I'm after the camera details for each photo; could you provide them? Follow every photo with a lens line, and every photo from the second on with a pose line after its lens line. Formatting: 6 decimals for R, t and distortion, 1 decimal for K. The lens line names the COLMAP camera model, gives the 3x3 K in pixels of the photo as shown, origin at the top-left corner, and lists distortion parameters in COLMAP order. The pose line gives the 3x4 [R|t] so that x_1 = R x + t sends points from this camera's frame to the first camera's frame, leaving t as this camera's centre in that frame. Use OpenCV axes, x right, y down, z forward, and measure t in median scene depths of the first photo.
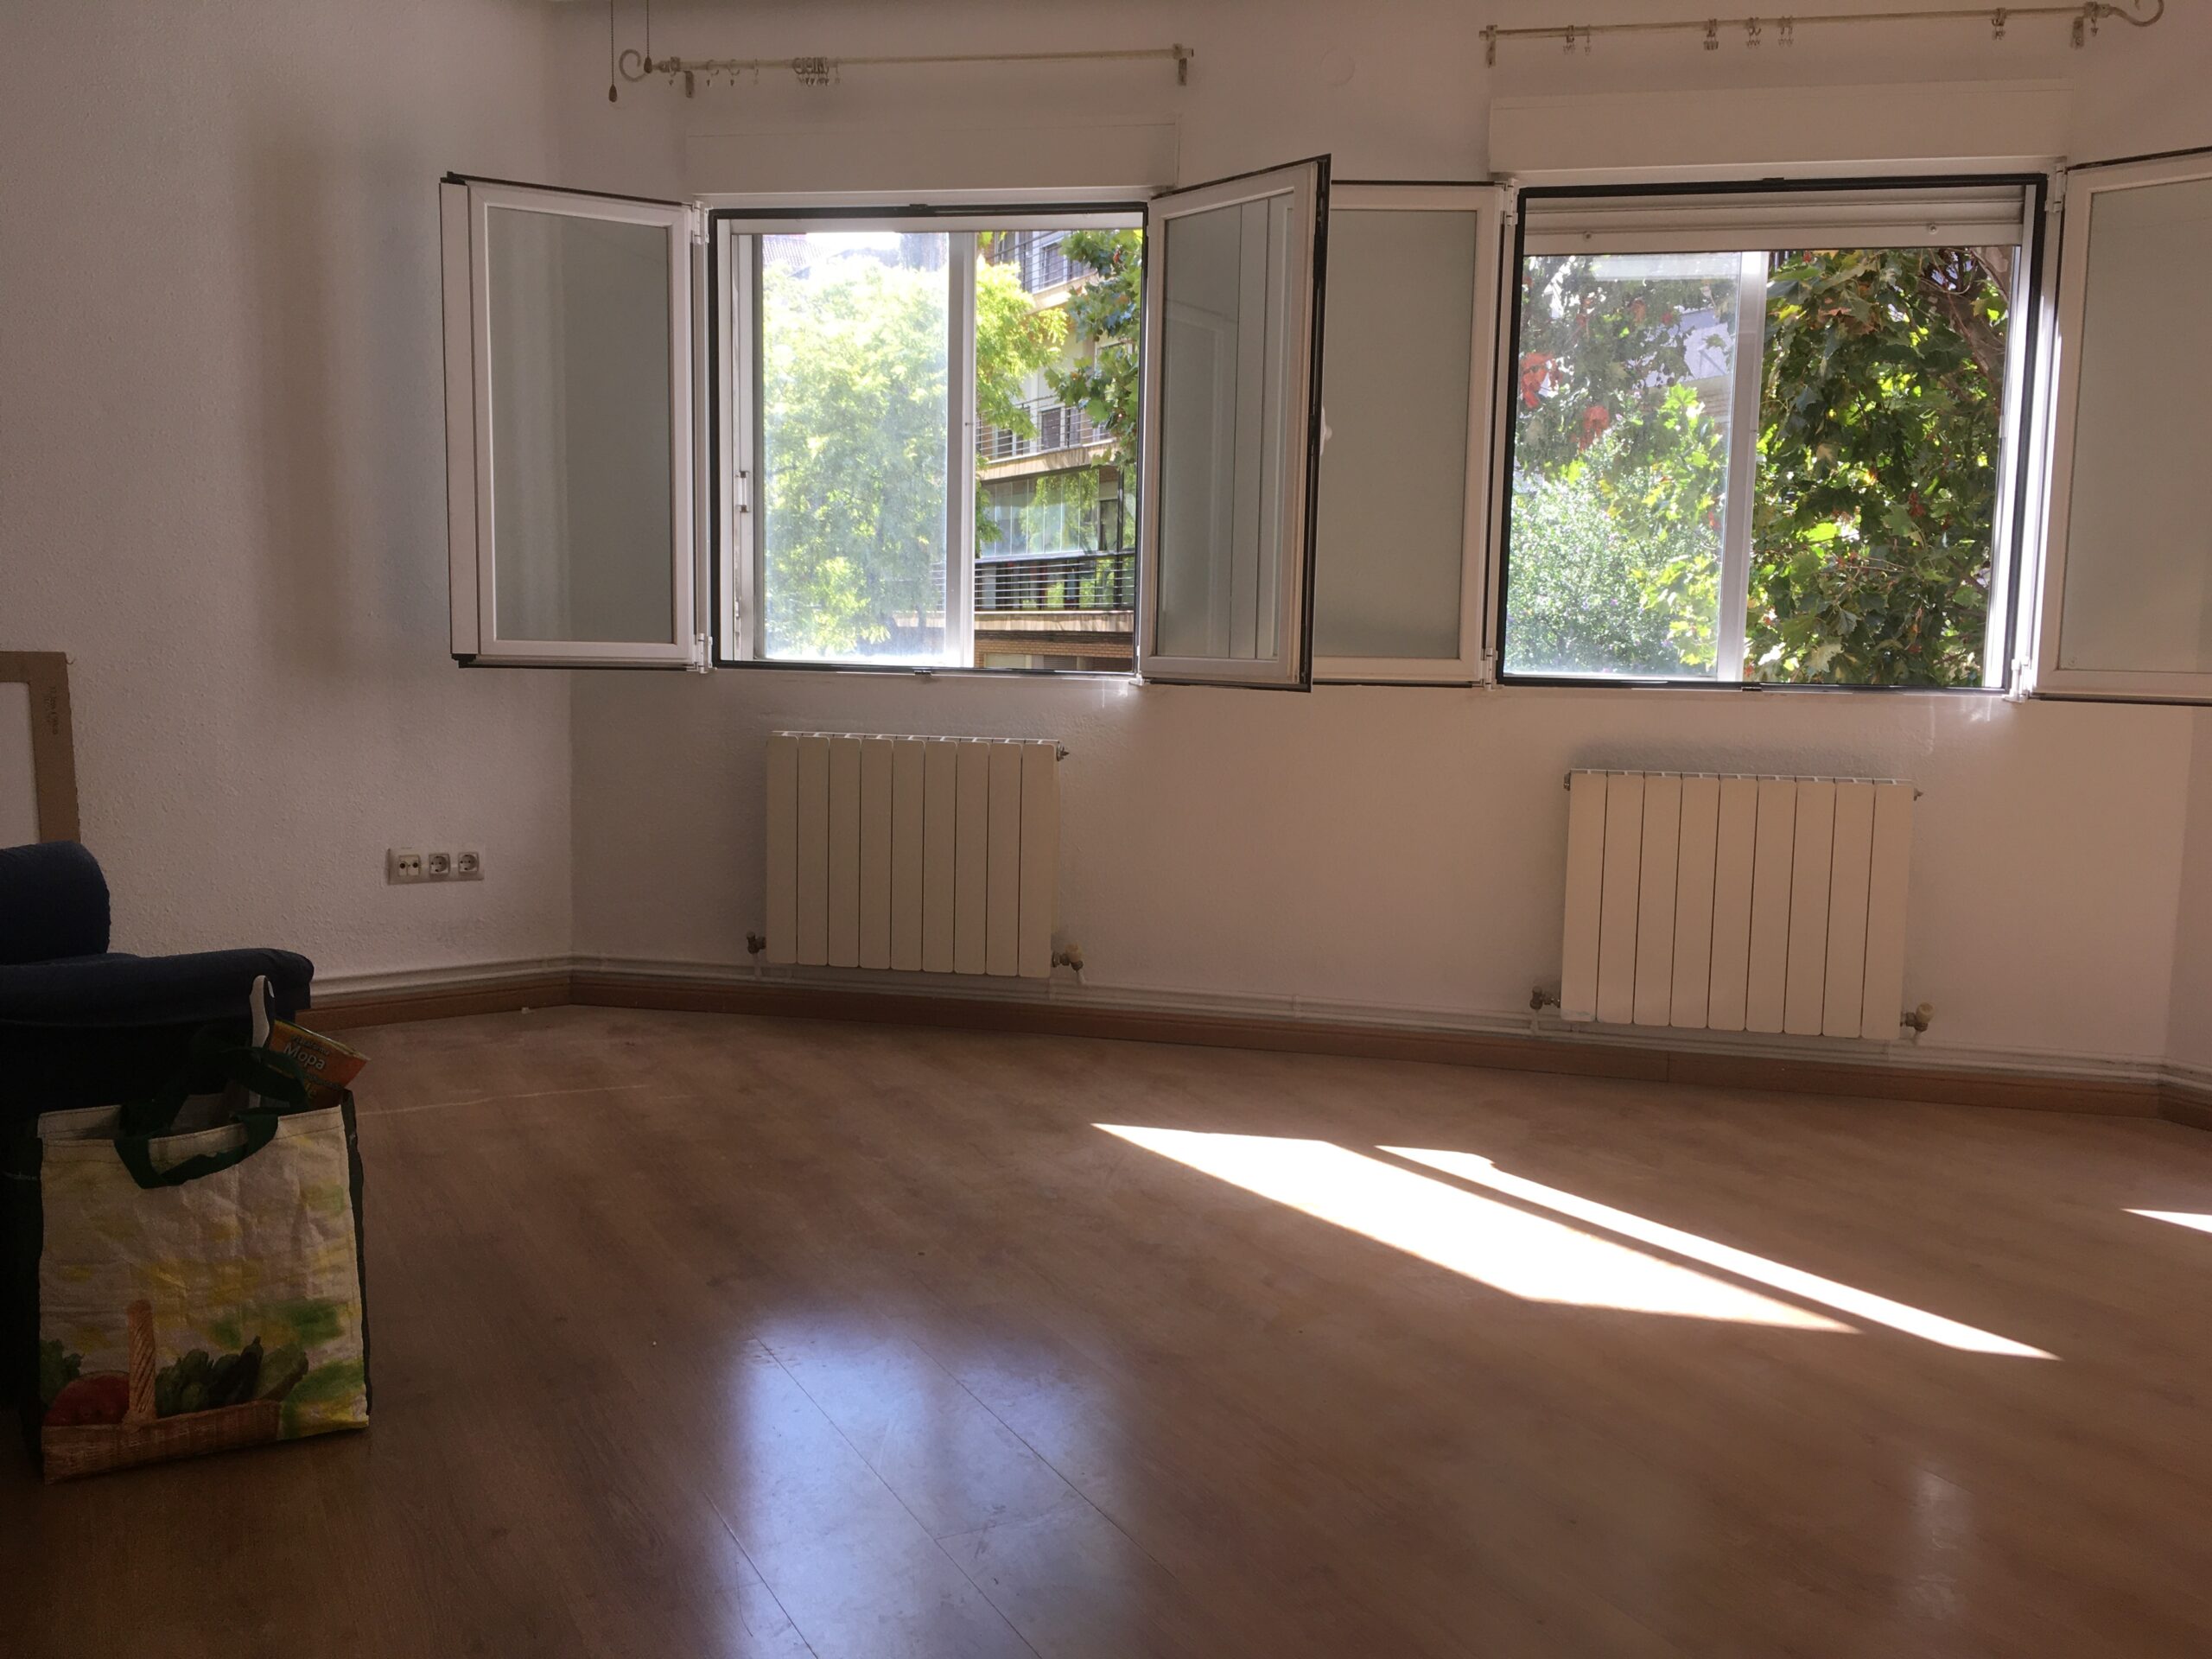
lens RADIAL K [[1890.2, 0, 1106.0], [0, 1890.2, 829.5], [0, 0, 1]] dist [0.083994, -0.113503]
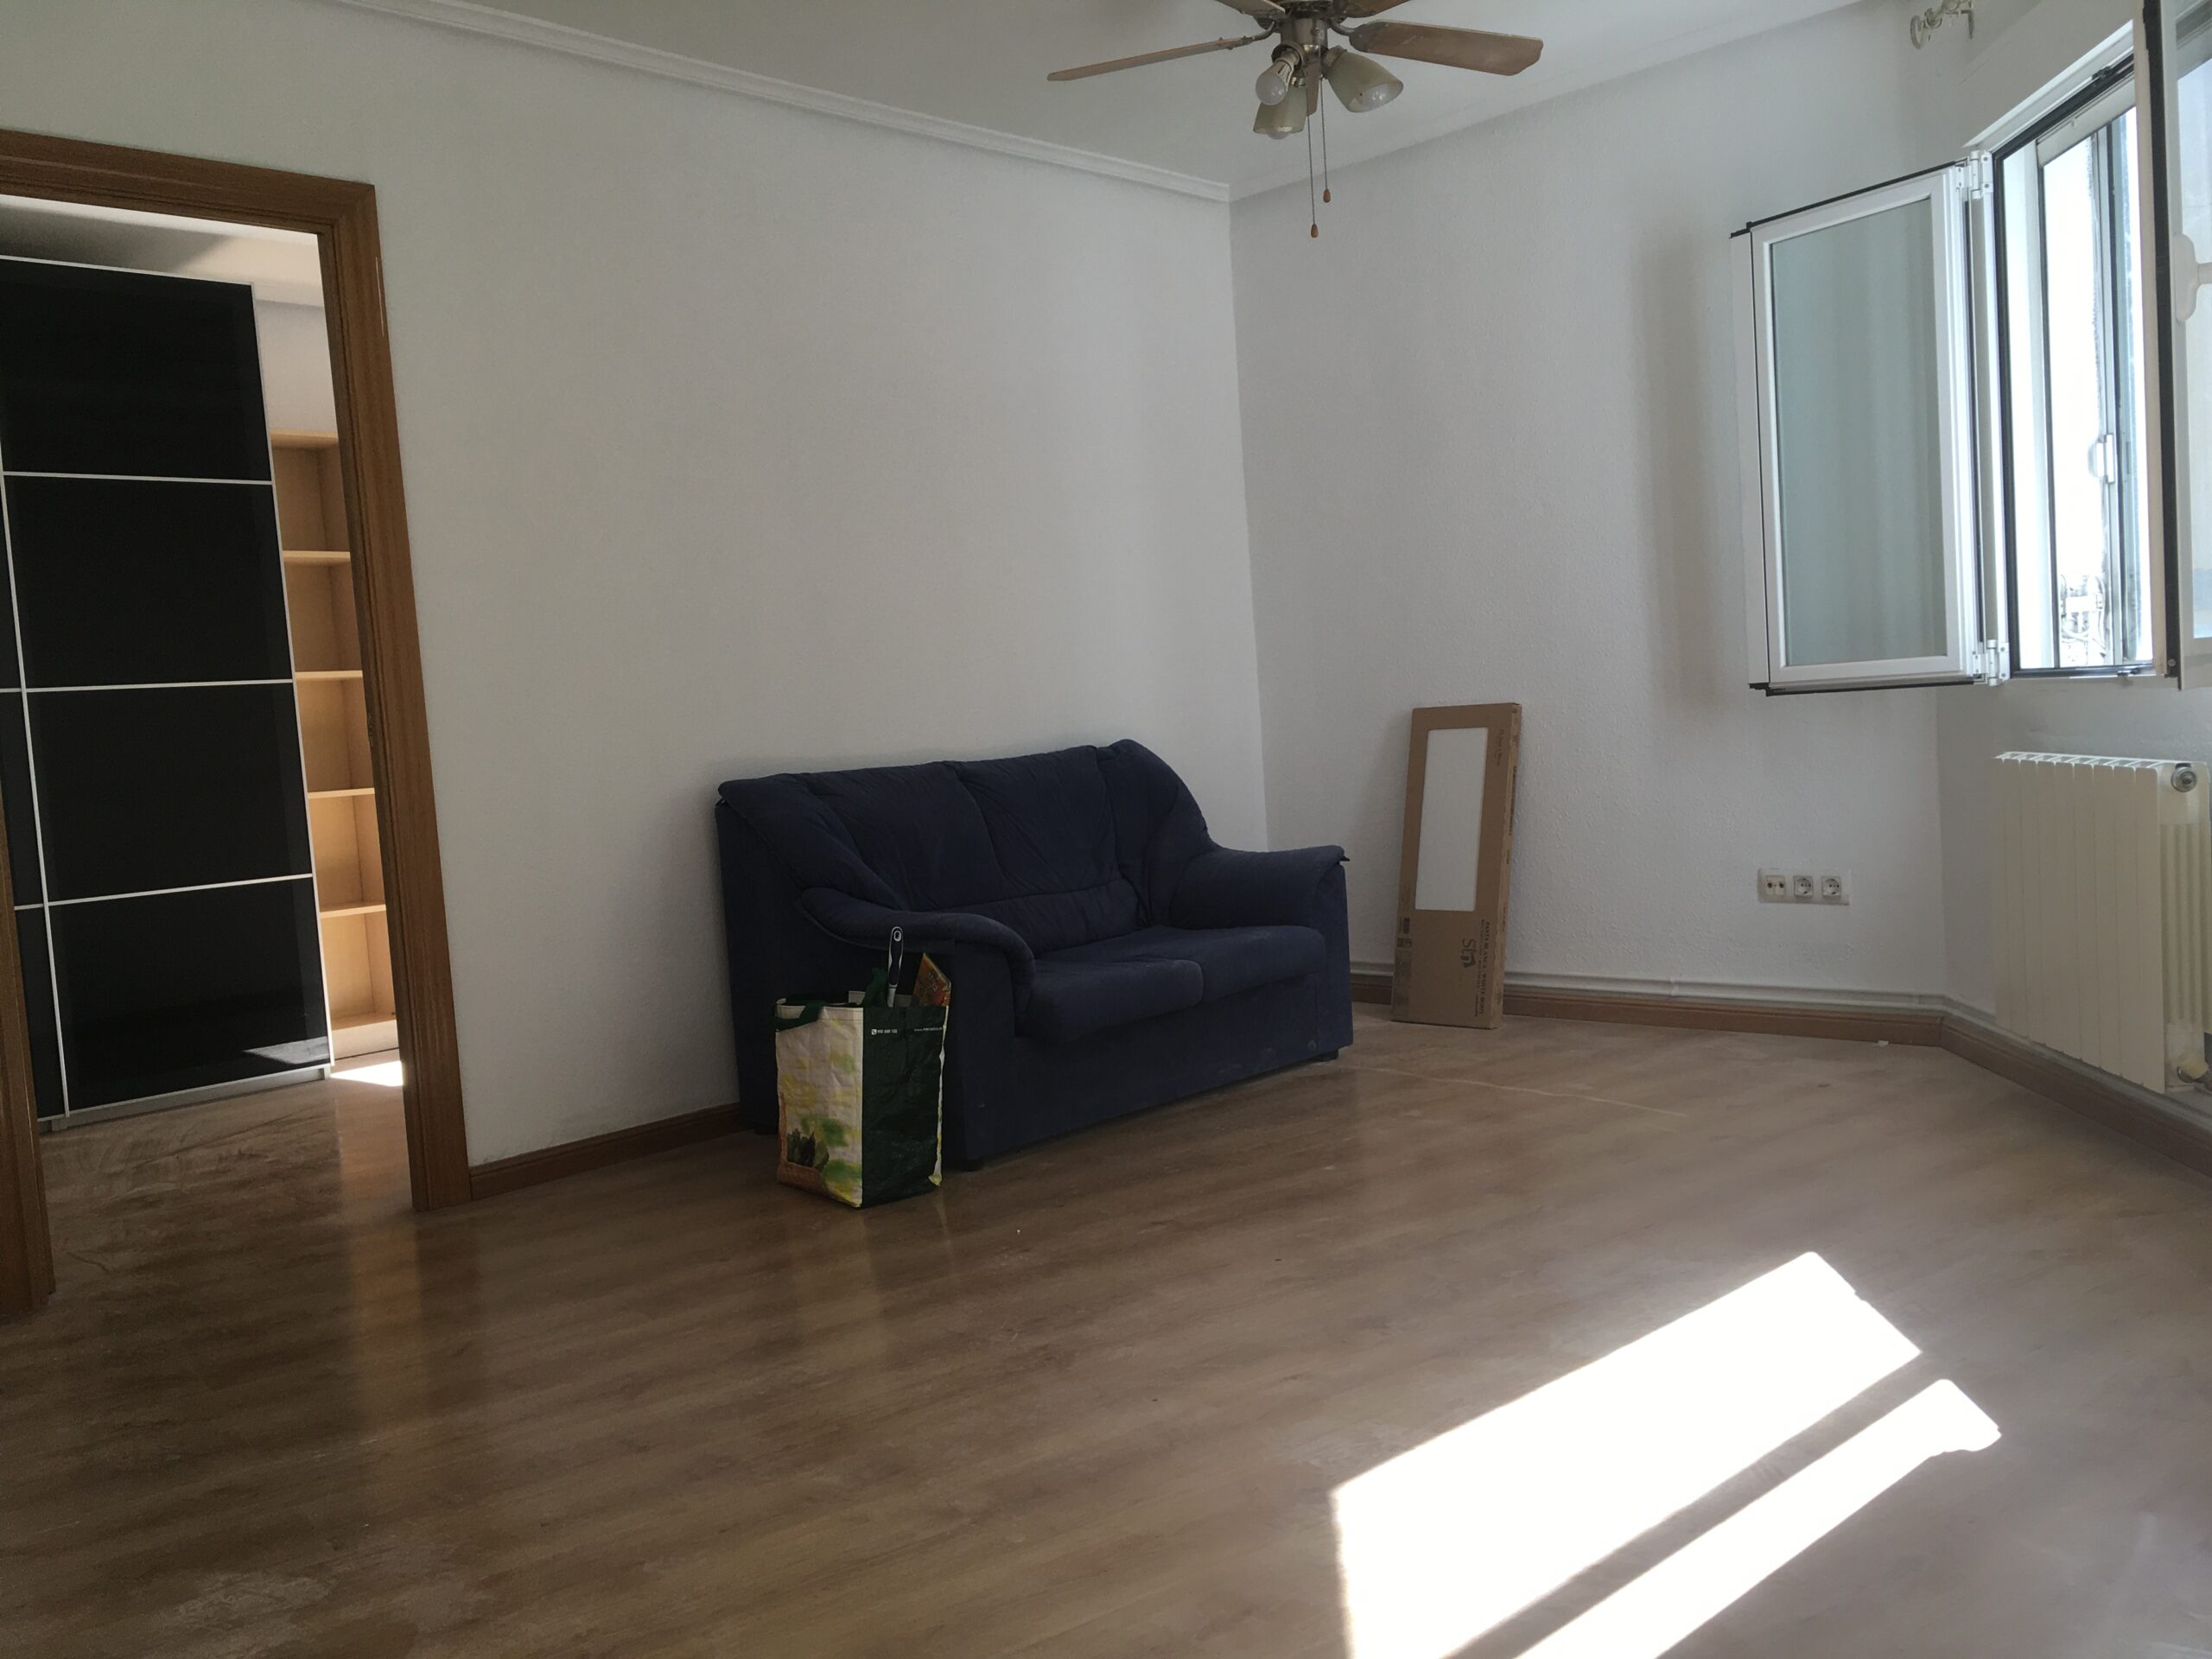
lens RADIAL K [[1856.5, 0, 1111.8], [0, 1856.5, 837.0], [0, 0, 1]] dist [0.072469, -0.102301]
pose [[0.146141, 0.033769, -0.988687, 0.667701], [-0.030118, 0.999106, 0.029673, -0.030401], [0.988805, 0.025441, 0.147027, 0.546678]]
